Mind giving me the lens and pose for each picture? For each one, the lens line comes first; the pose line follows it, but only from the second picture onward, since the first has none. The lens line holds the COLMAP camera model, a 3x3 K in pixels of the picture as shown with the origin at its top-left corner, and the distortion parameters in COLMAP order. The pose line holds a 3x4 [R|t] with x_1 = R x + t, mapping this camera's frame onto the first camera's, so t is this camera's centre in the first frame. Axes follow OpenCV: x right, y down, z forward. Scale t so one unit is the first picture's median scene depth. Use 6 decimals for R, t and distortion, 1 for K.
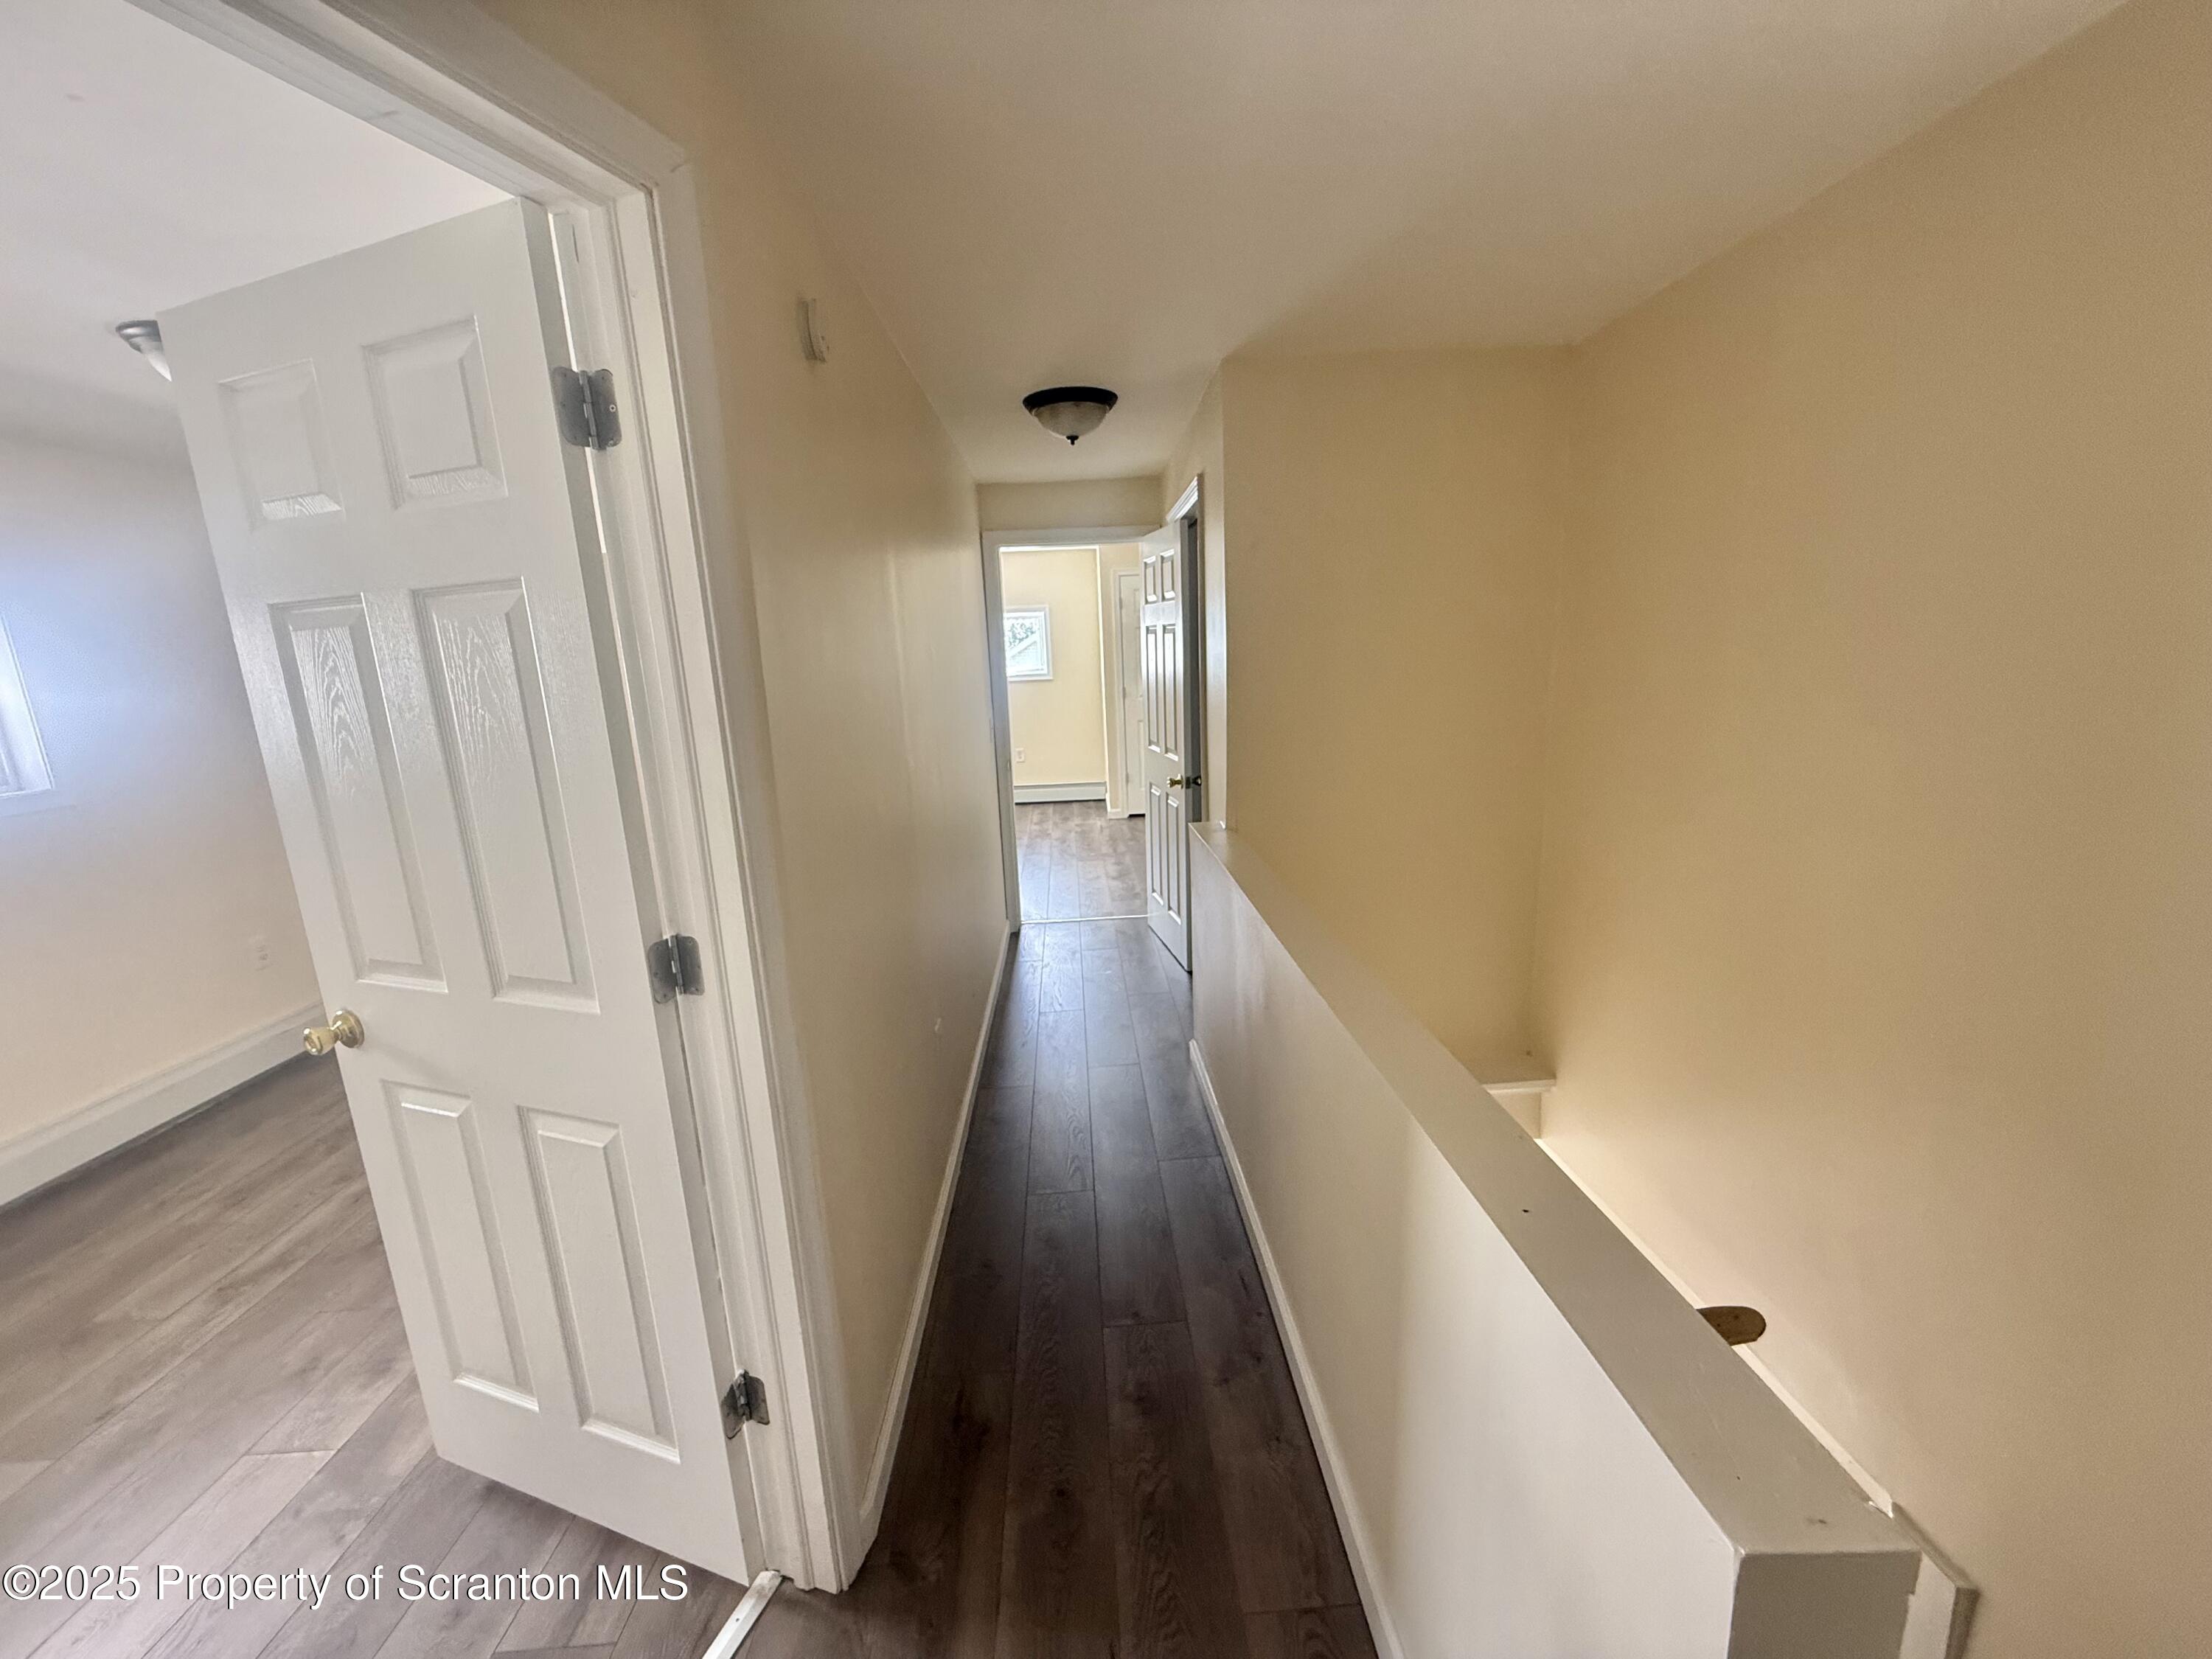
lens RADIAL K [[877.4, 0, 1105.6], [0, 877.4, 837.9], [0, 0, 1]] dist [0.001385, 0.000102]
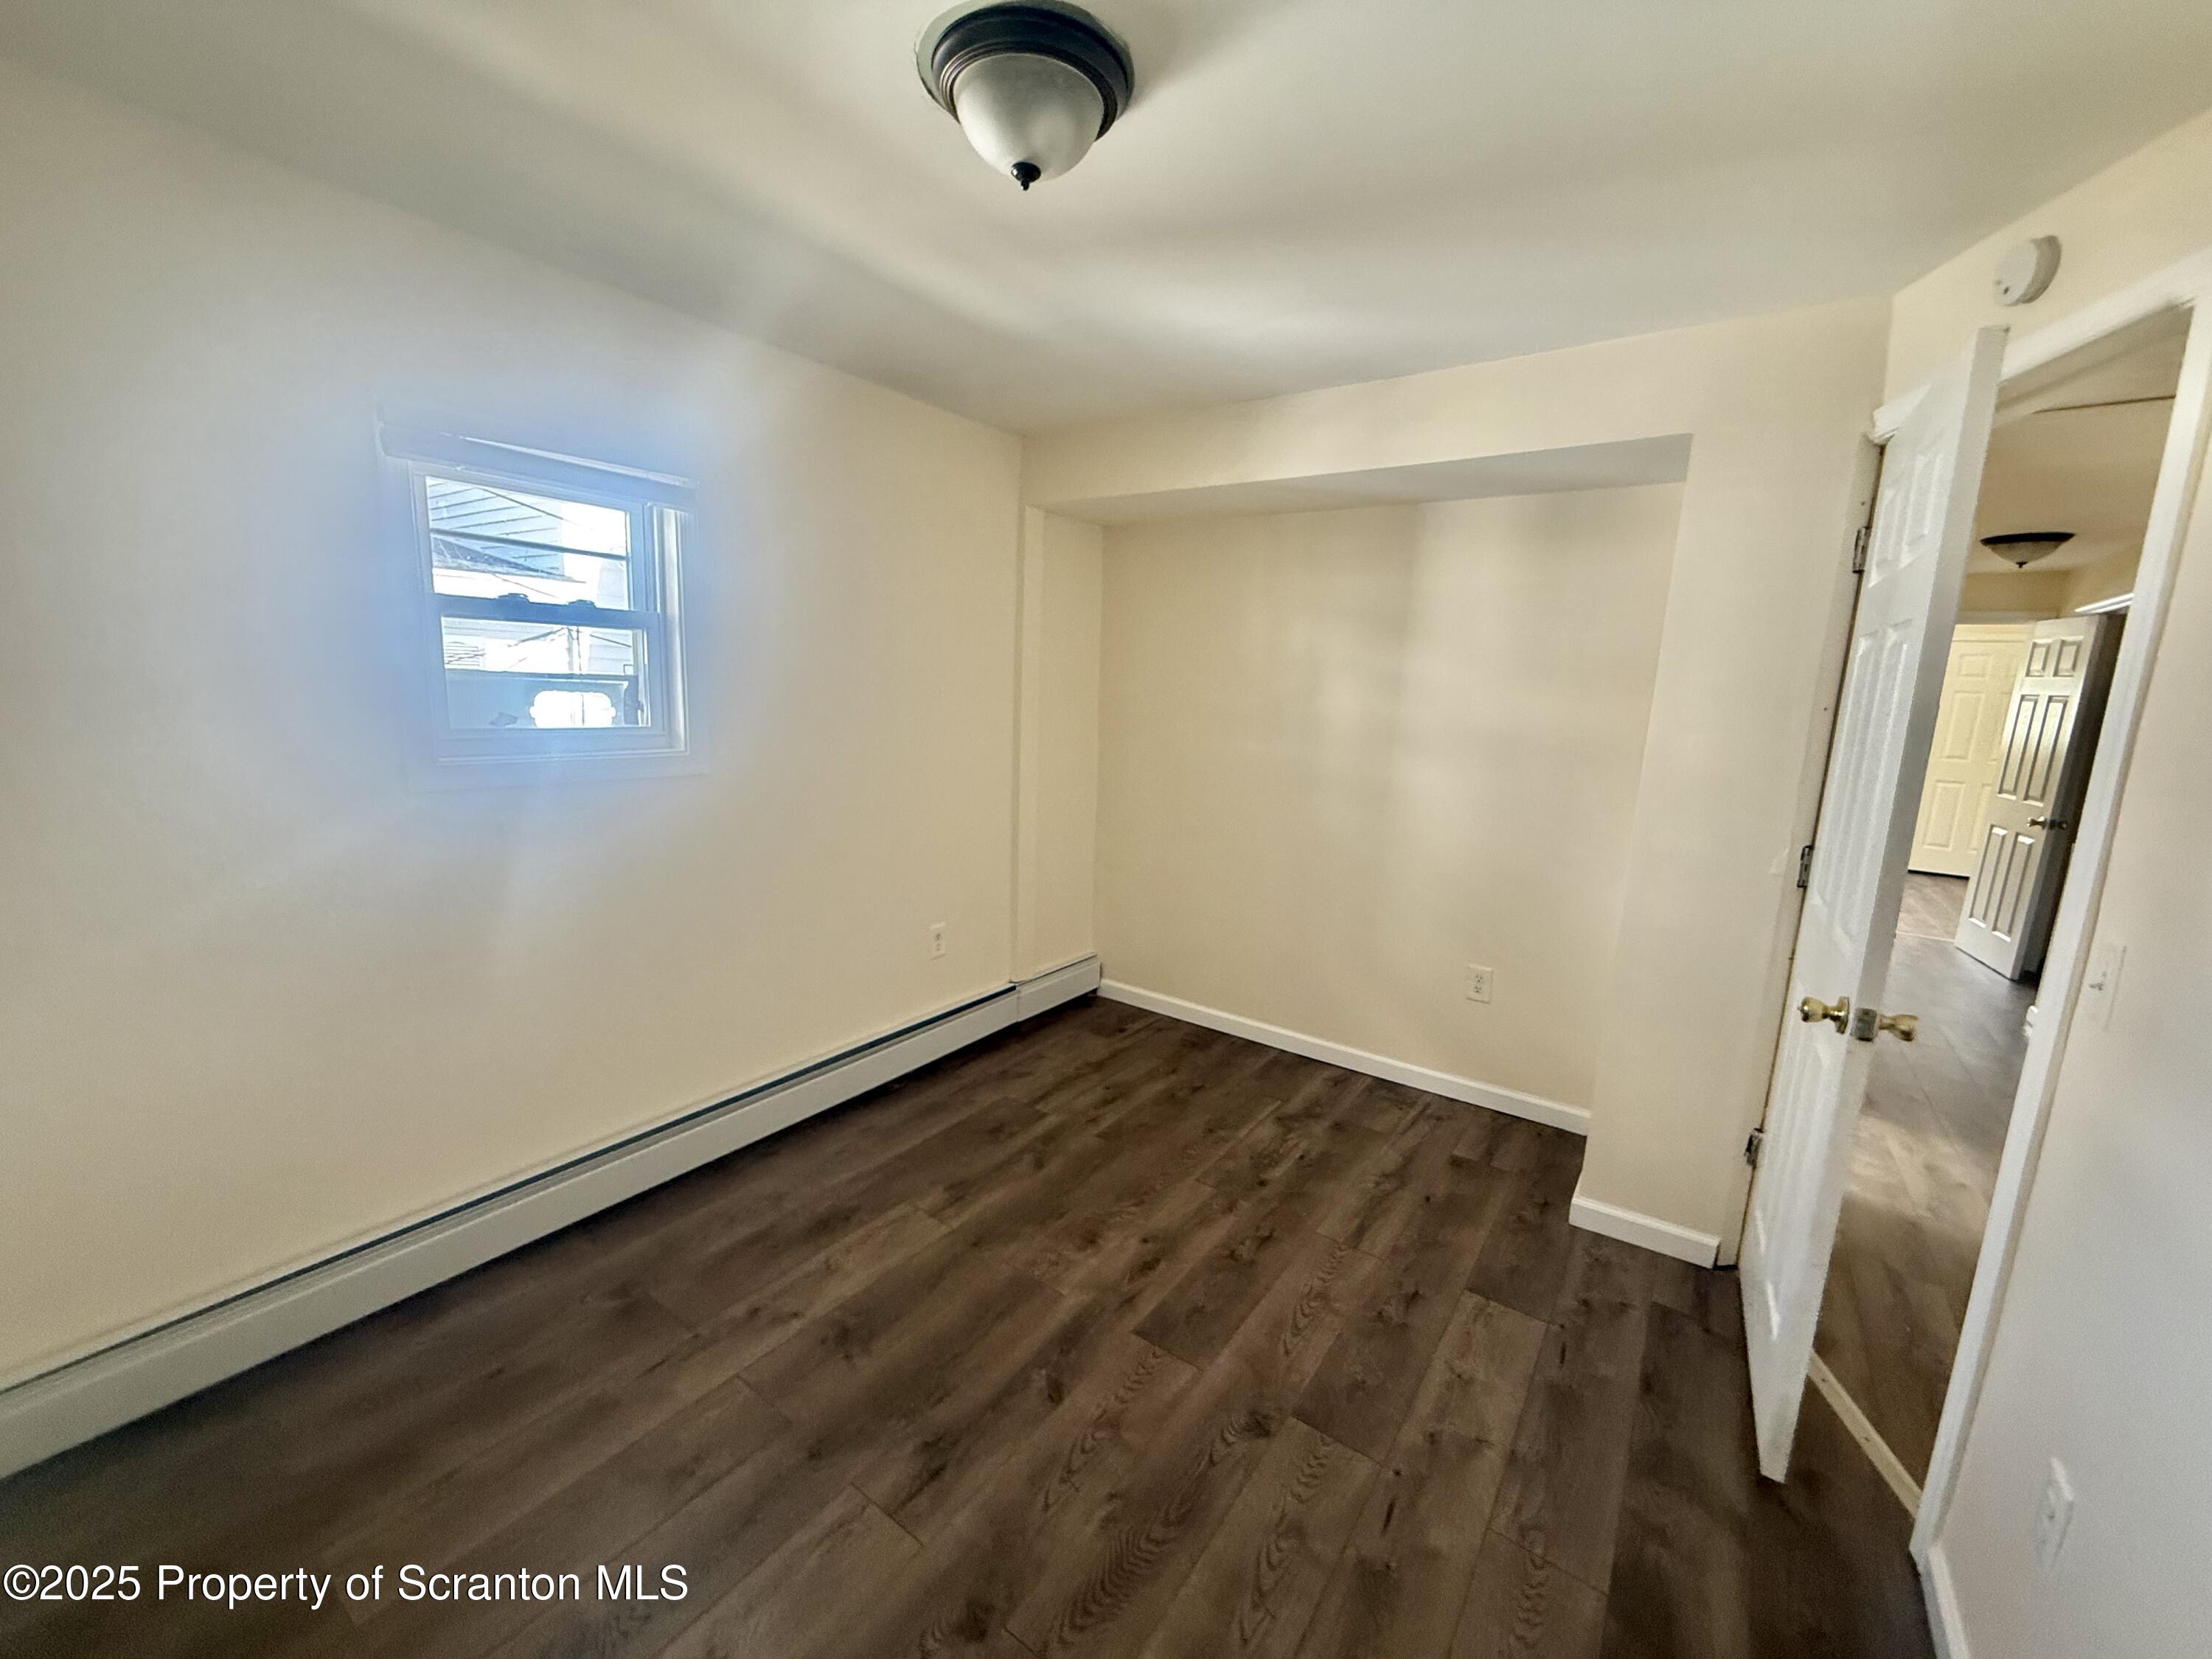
lens RADIAL K [[877.4, 0, 1096.2], [0, 877.4, 827.6], [0, 0, 1]] dist [0.001385, 0.000102]
pose [[0.790487, 0.171227, -0.588058, -0.234136], [-0.203431, 0.979020, 0.011607, 0.194909], [0.577708, 0.110454, 0.808736, -0.742208]]
